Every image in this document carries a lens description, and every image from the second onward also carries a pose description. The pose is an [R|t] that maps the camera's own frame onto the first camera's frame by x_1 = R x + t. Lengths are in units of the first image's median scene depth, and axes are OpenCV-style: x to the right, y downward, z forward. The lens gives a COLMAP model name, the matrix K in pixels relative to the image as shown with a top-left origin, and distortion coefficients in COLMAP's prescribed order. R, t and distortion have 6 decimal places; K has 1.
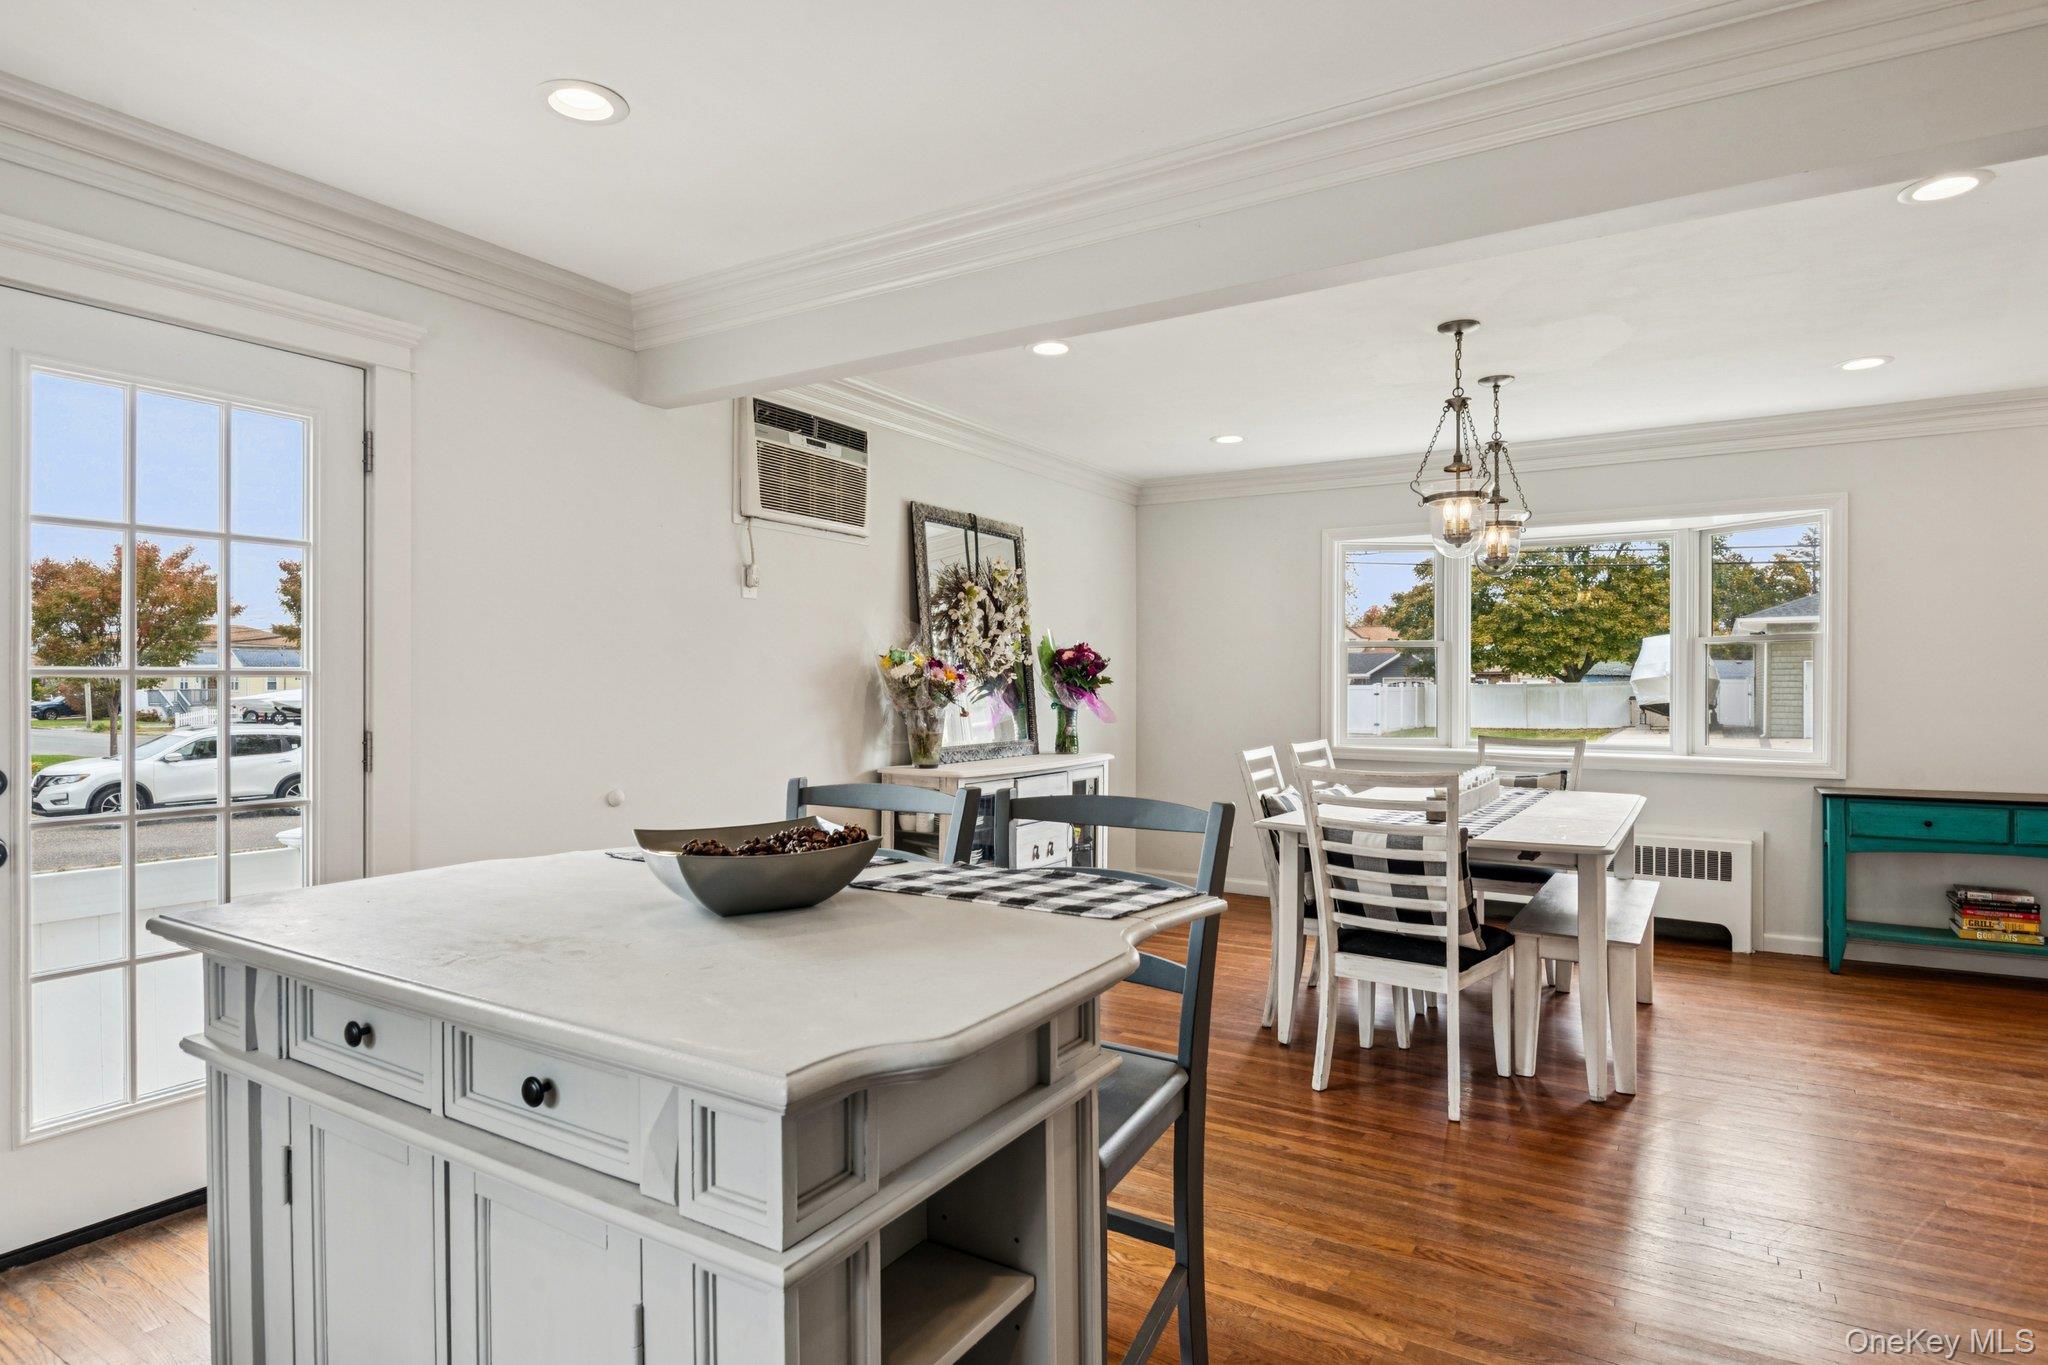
lens RADIAL K [[1116.3, 0, 1006.9], [0, 1116.3, 683.0], [0, 0, 1]] dist [0.003846, -0.010355]
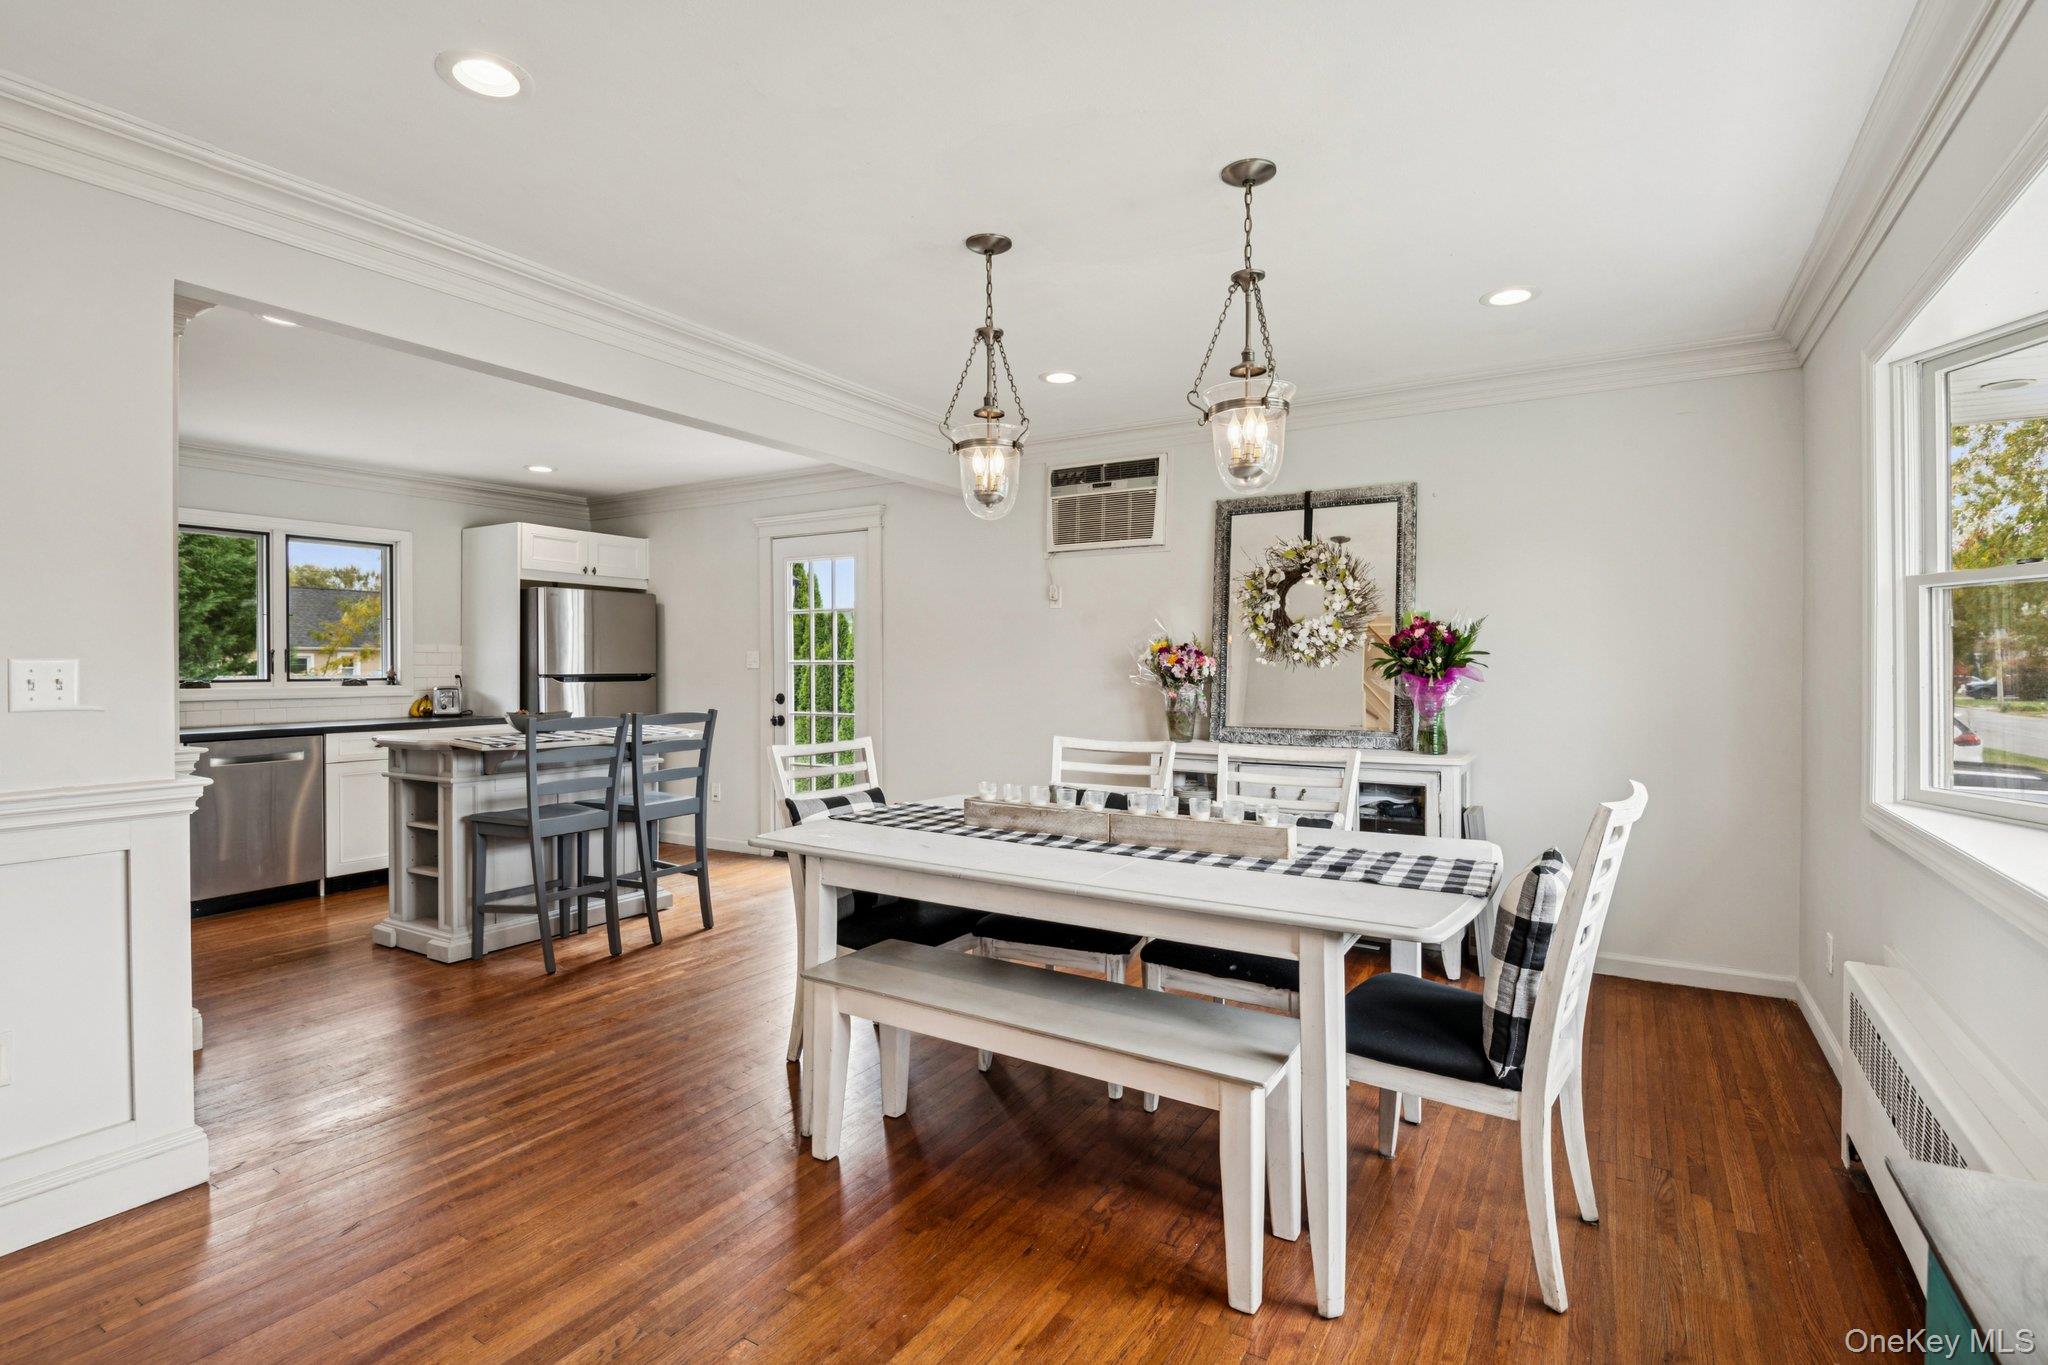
lens RADIAL K [[998.2, 0, 1008.7], [0, 998.2, 676.6], [0, 0, 1]] dist [-0.002278, -0.000147]
pose [[0.013093, 0.015871, -0.999788, 1.009945], [0.016883, 0.999728, 0.016091, -0.007641], [0.999772, -0.017090, 0.012821, 0.858260]]
